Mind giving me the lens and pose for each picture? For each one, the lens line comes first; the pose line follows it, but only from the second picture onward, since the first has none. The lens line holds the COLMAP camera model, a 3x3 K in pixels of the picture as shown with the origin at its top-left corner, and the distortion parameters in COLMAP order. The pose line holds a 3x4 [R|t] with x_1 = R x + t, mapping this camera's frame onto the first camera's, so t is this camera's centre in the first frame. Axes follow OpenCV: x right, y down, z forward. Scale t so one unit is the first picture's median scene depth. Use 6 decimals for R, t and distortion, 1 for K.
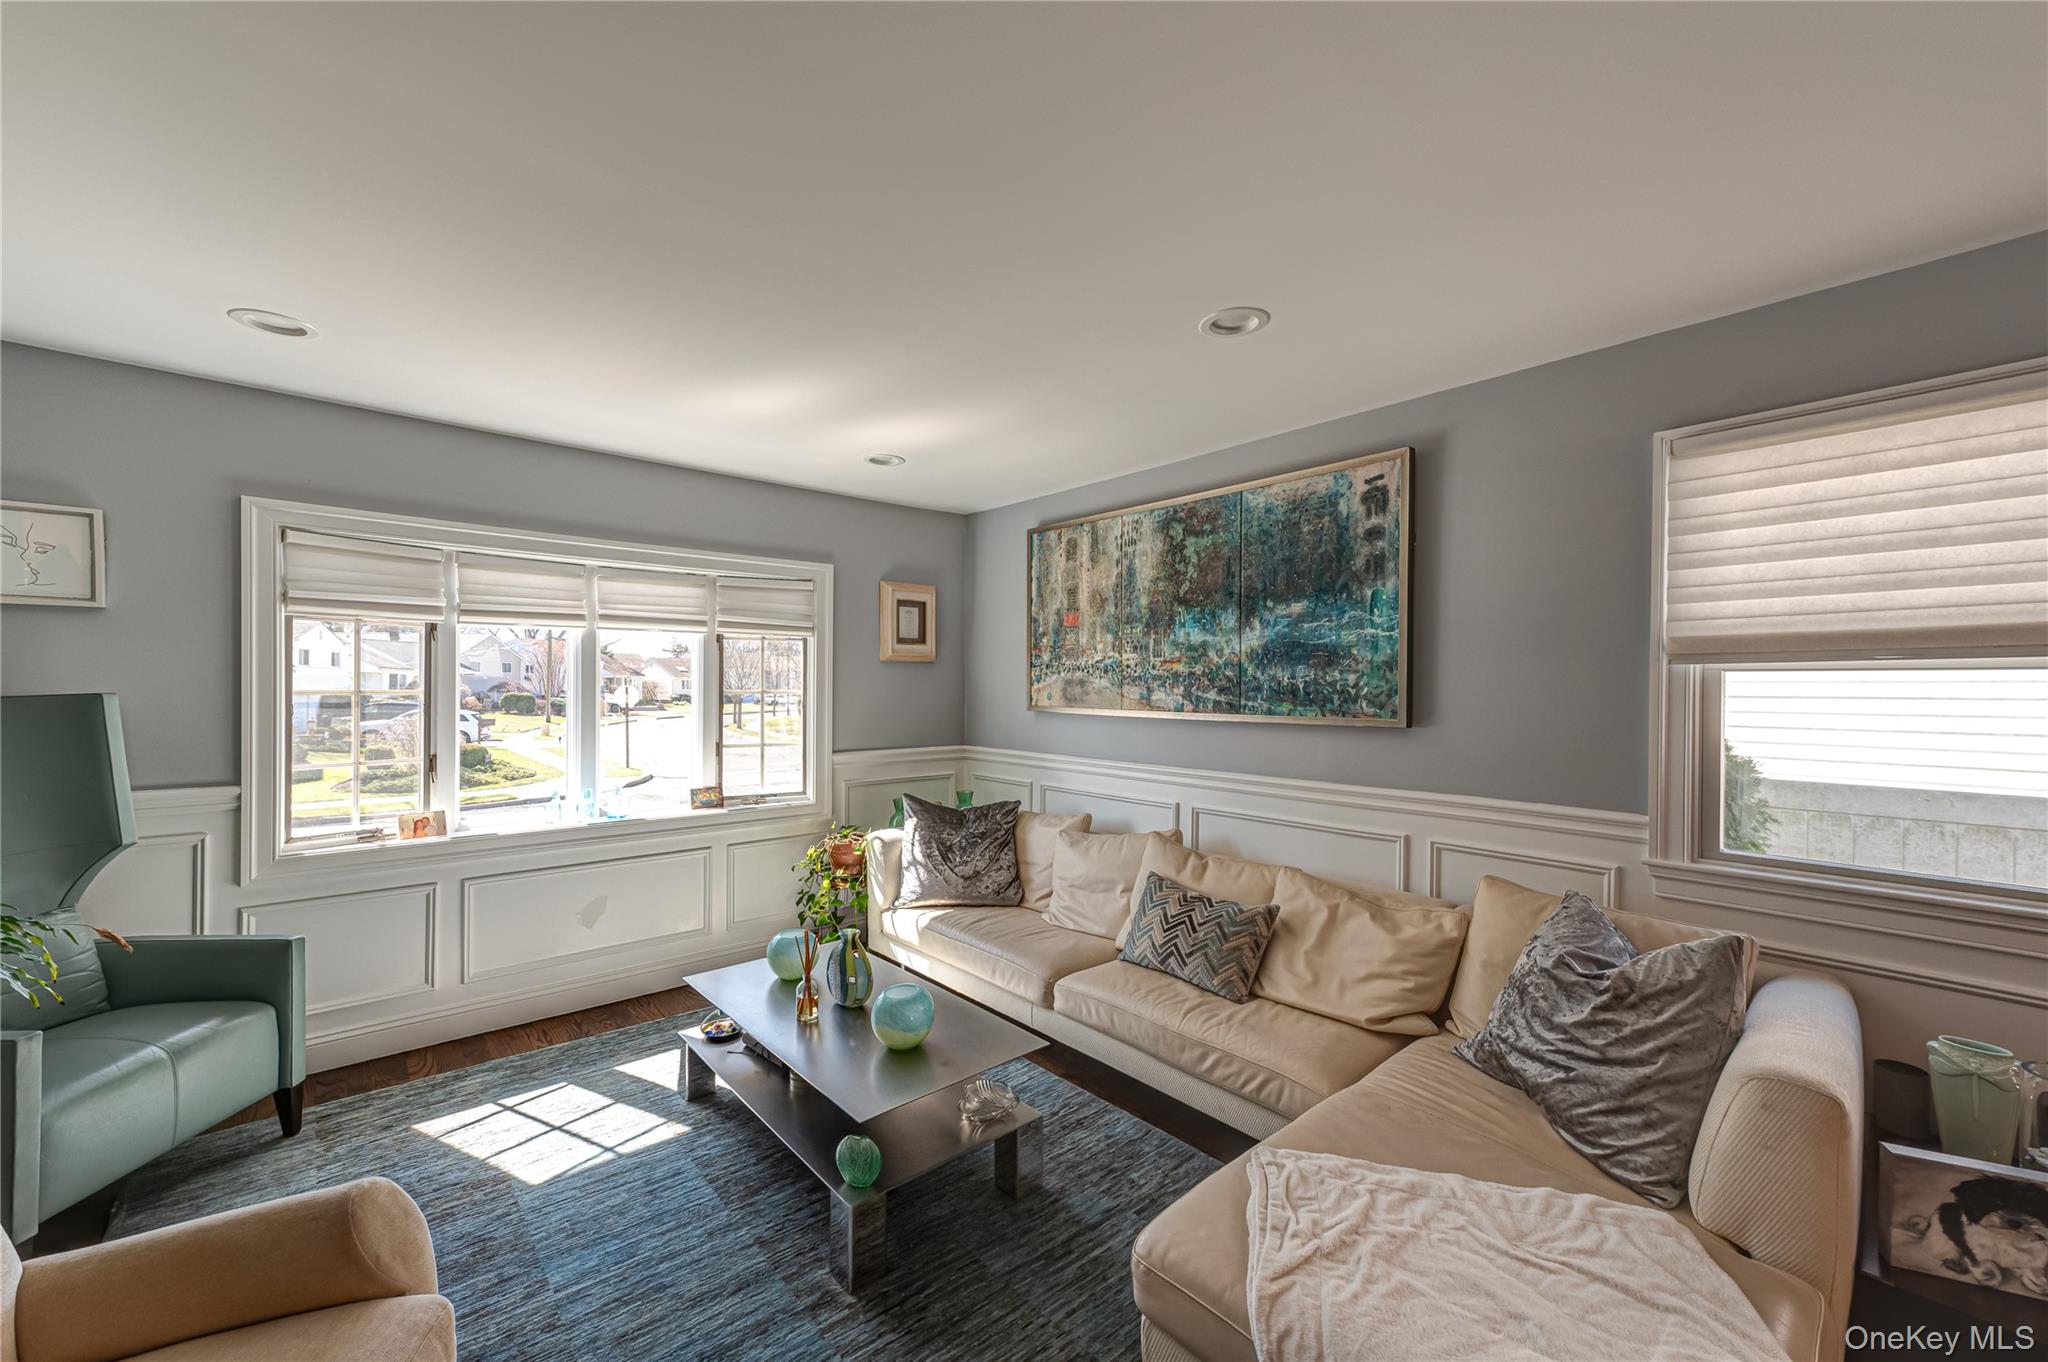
lens RADIAL K [[793.0, 0, 1025.0], [0, 793.0, 688.6], [0, 0, 1]] dist [0.018384, -0.000838]
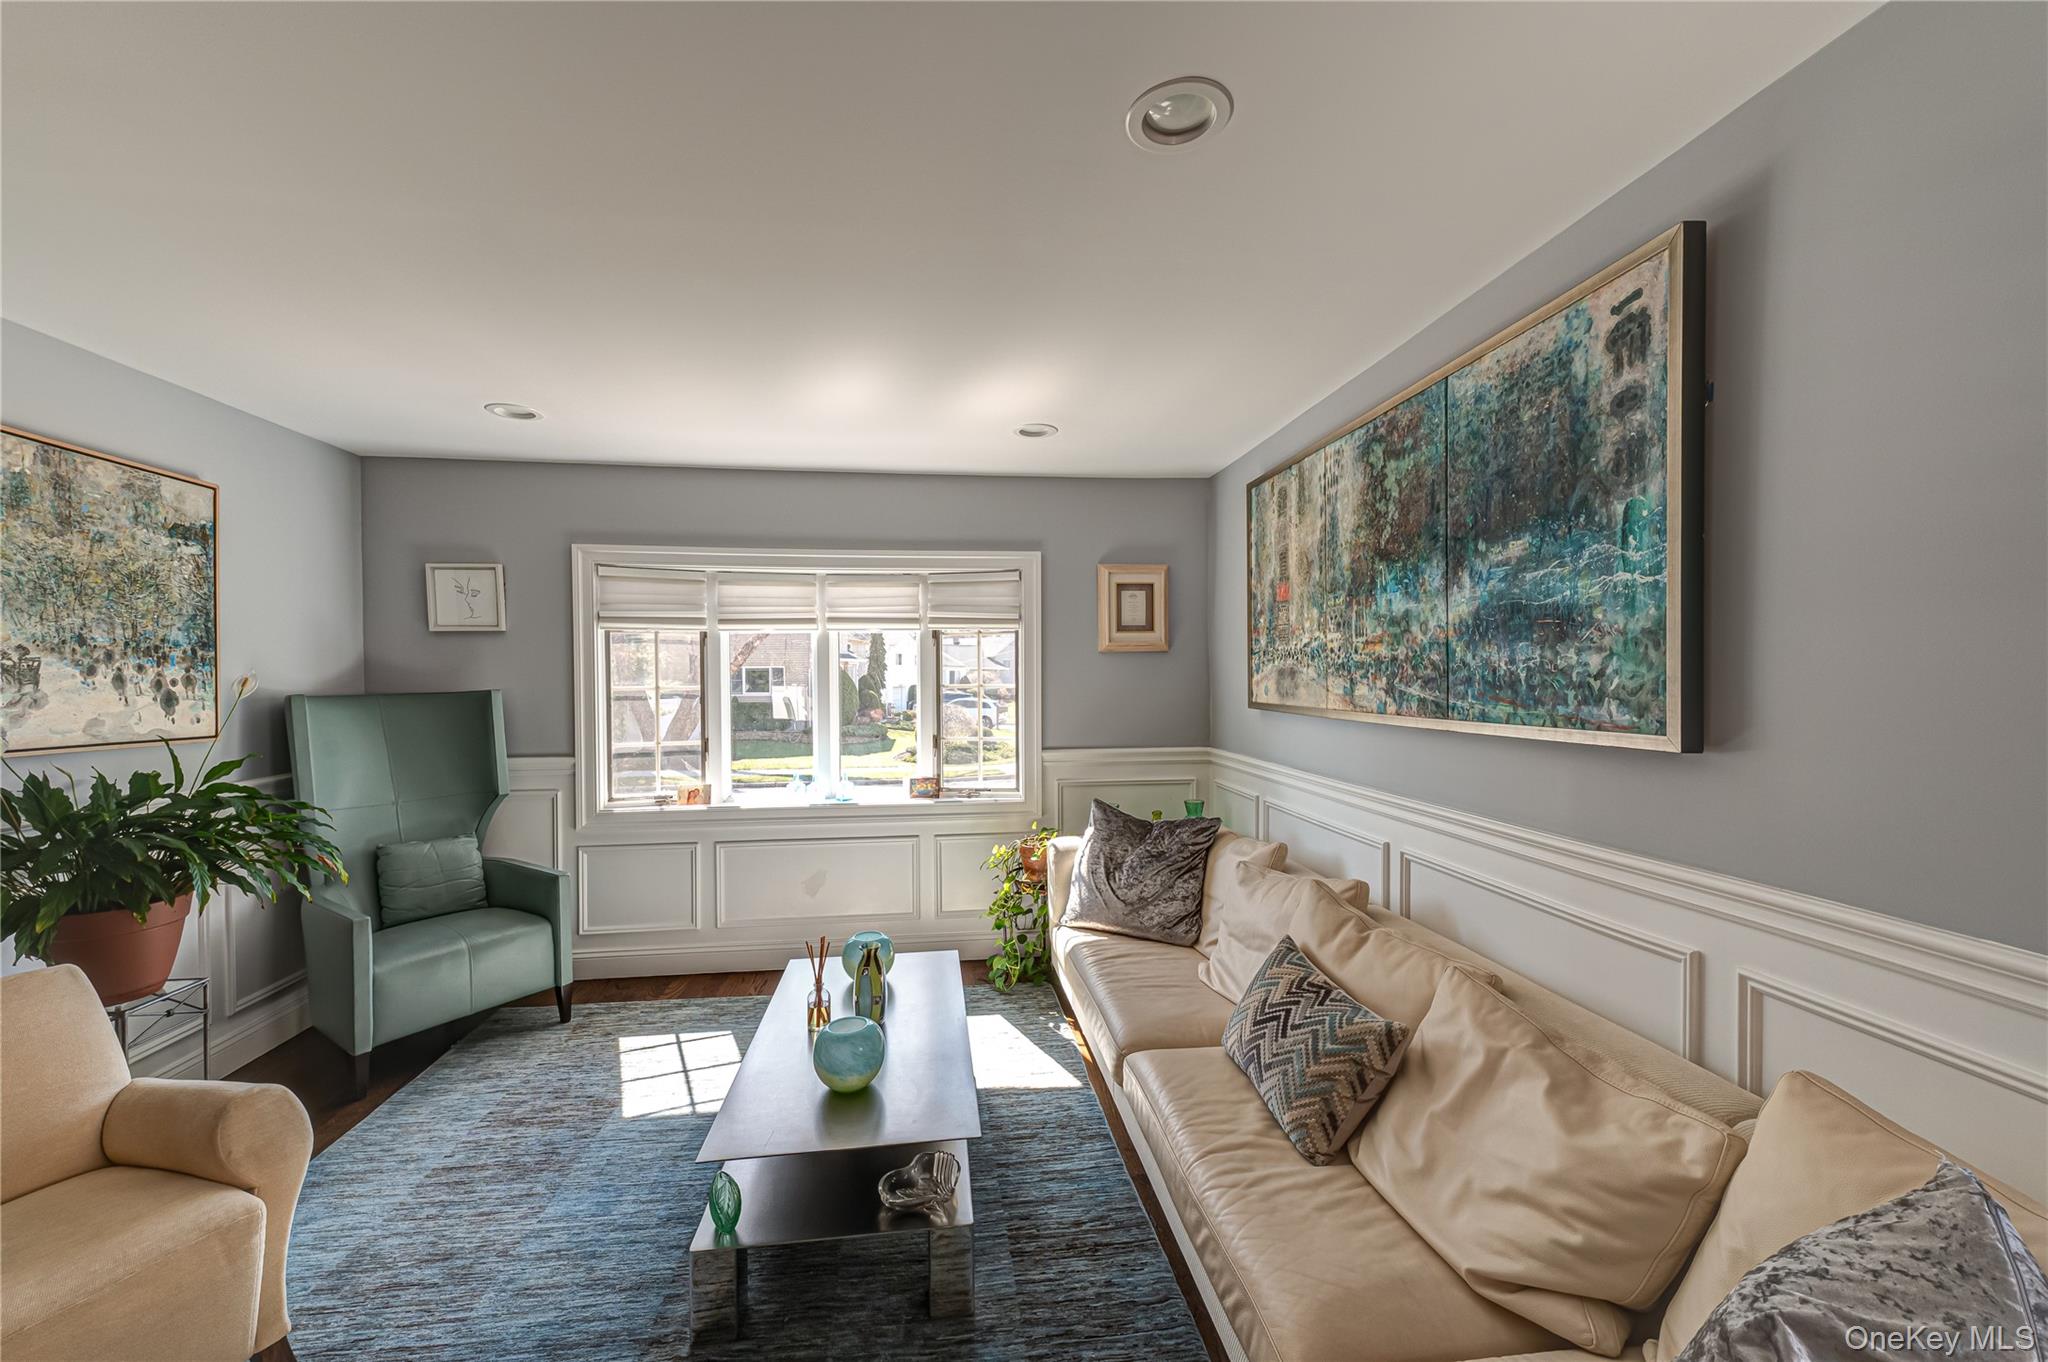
lens RADIAL K [[793.0, 0, 1027.6], [0, 793.0, 687.6], [0, 0, 1]] dist [0.018384, -0.000838]
pose [[0.829573, -0.002099, -0.558394, 0.393060], [0.008170, 0.999932, 0.008379, -0.002486], [0.558339, -0.011514, 0.829533, 0.291432]]
